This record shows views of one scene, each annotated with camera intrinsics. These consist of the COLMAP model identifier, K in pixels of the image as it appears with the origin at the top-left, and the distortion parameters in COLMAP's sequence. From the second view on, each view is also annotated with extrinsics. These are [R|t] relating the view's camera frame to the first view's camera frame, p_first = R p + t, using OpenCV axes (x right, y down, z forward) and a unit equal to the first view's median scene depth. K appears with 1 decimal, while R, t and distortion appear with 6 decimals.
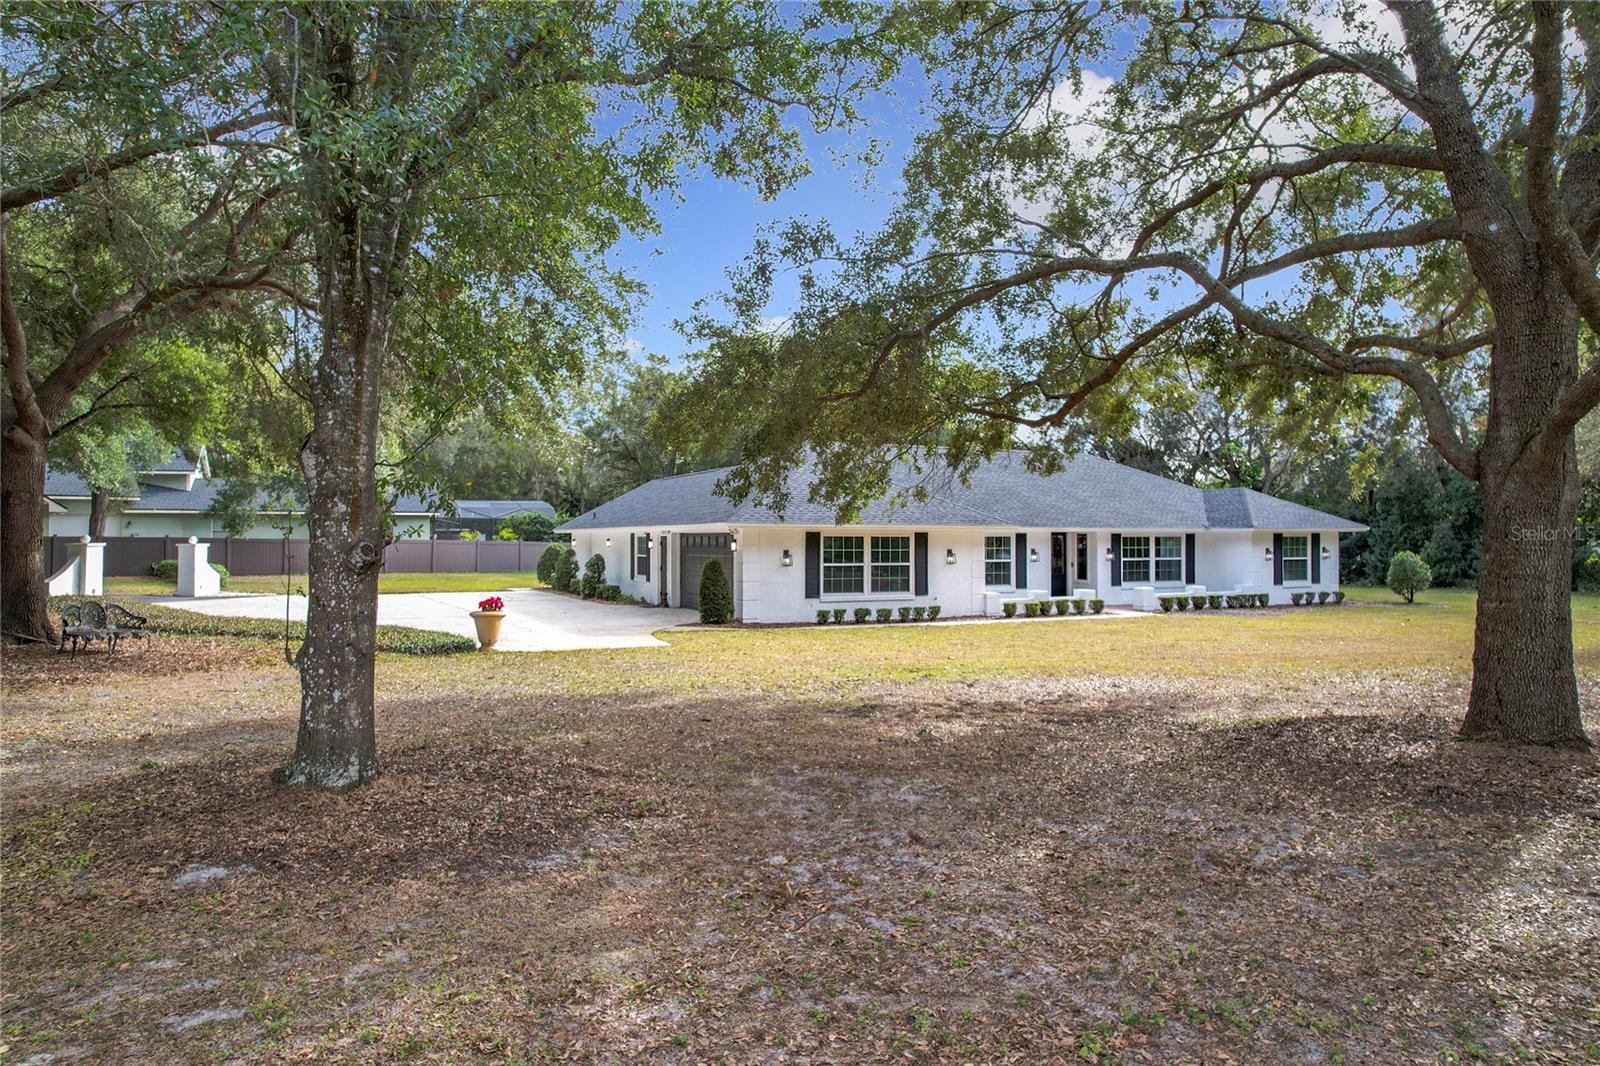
lens RADIAL K [[1015.4, 0, 831.9], [0, 1015.4, 530.1], [0, 0, 1]] dist [-0.056235, 0.055183]
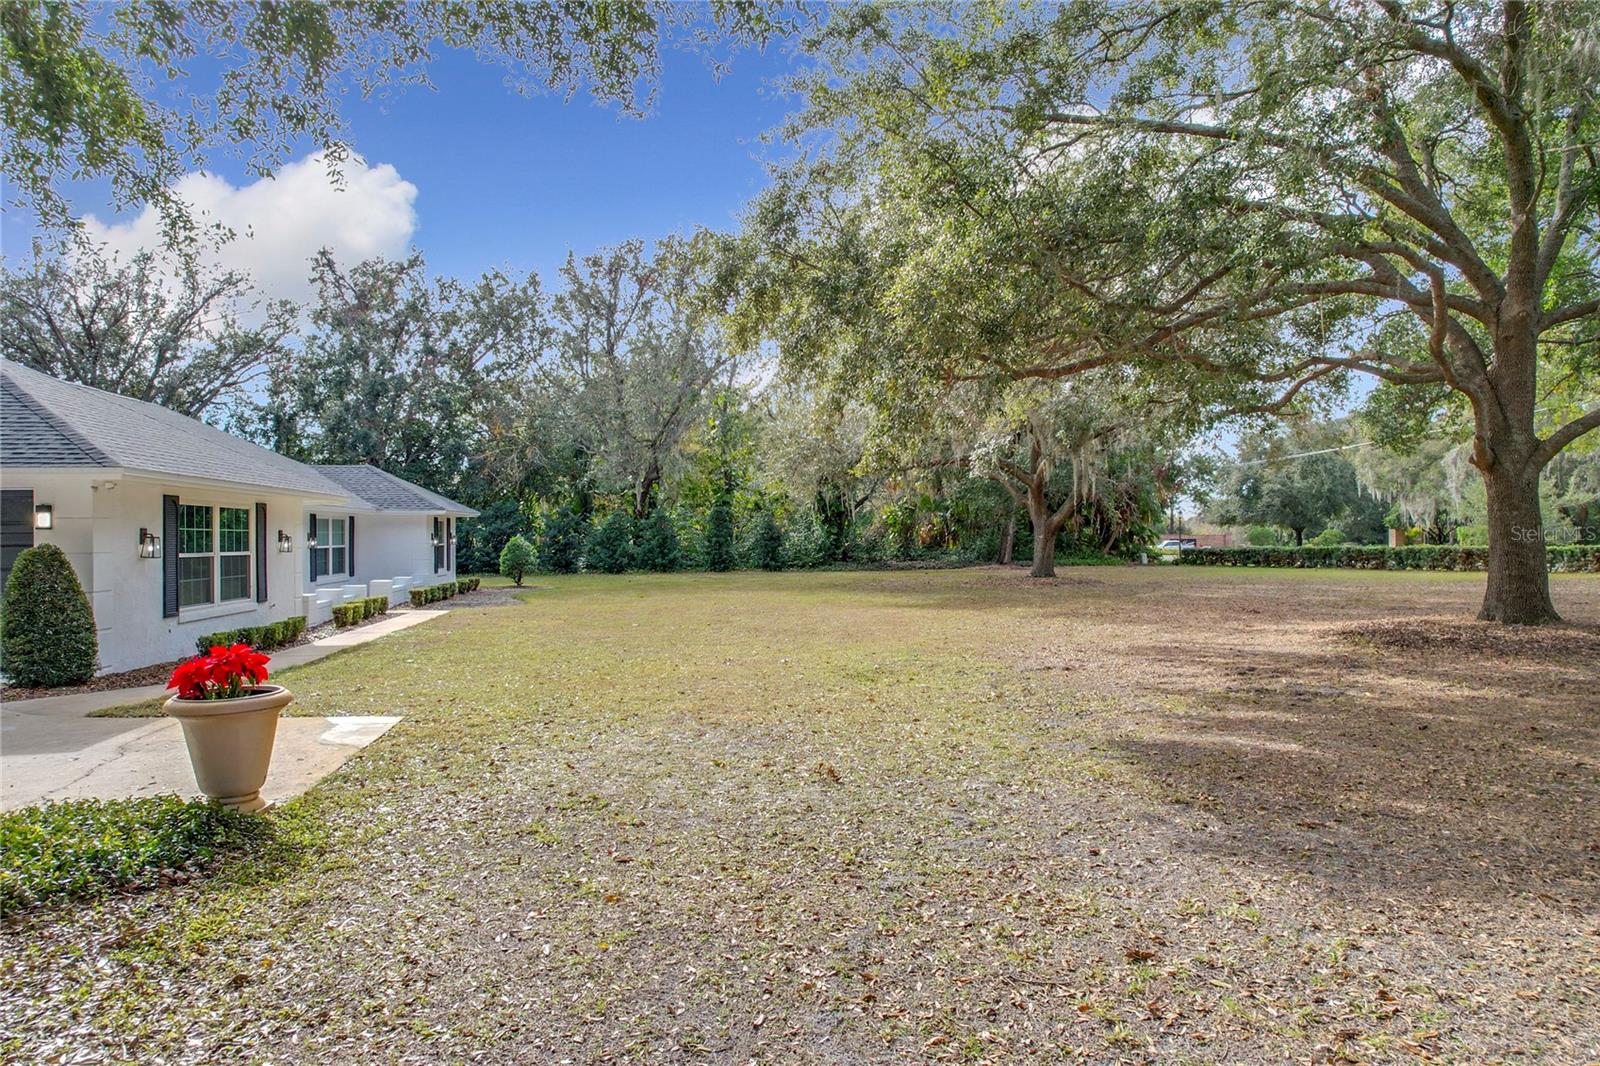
lens RADIAL K [[1015.4, 0, 752.0], [0, 1015.4, 532.0], [0, 0, 1]] dist [-0.056235, 0.055183]
pose [[0.346012, 0.000918, 0.938230, -0.353094], [-0.003070, 0.999995, 0.000154, 0.017042], [-0.938225, -0.002934, 0.346013, 0.446845]]
